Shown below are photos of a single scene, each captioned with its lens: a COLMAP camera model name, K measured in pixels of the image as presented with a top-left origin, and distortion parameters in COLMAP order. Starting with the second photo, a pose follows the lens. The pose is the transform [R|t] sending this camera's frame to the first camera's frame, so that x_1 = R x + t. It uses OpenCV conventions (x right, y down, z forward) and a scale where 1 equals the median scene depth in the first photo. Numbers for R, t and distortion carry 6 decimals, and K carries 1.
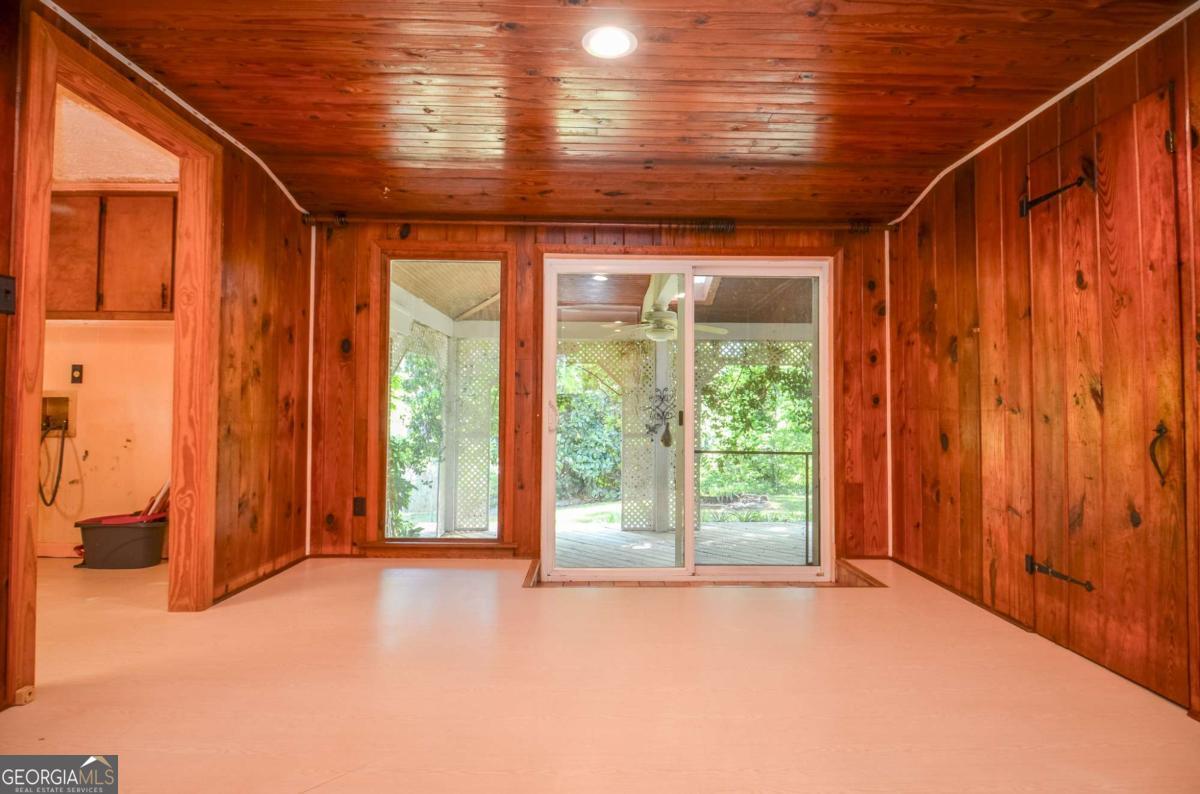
lens RADIAL K [[620.5, 0, 610.0], [0, 620.5, 395.3], [0, 0, 1]] dist [0.017179, -0.027294]
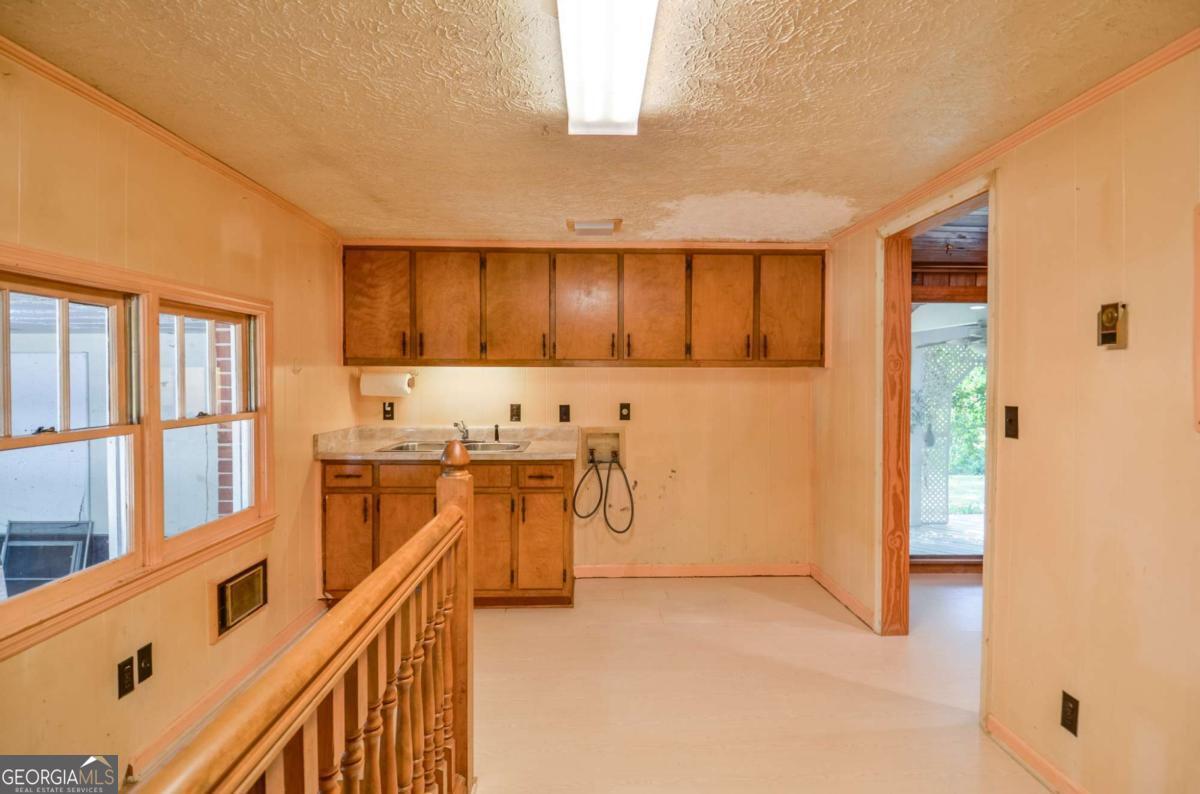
lens RADIAL K [[620.5, 0, 610.0], [0, 620.5, 395.3], [0, 0, 1]] dist [0.017179, -0.027294]
pose [[0.999956, -0.006413, 0.006859, -0.970614], [0.006058, 0.998700, 0.050610, -0.129335], [-0.007175, -0.050566, 0.998695, -0.107879]]
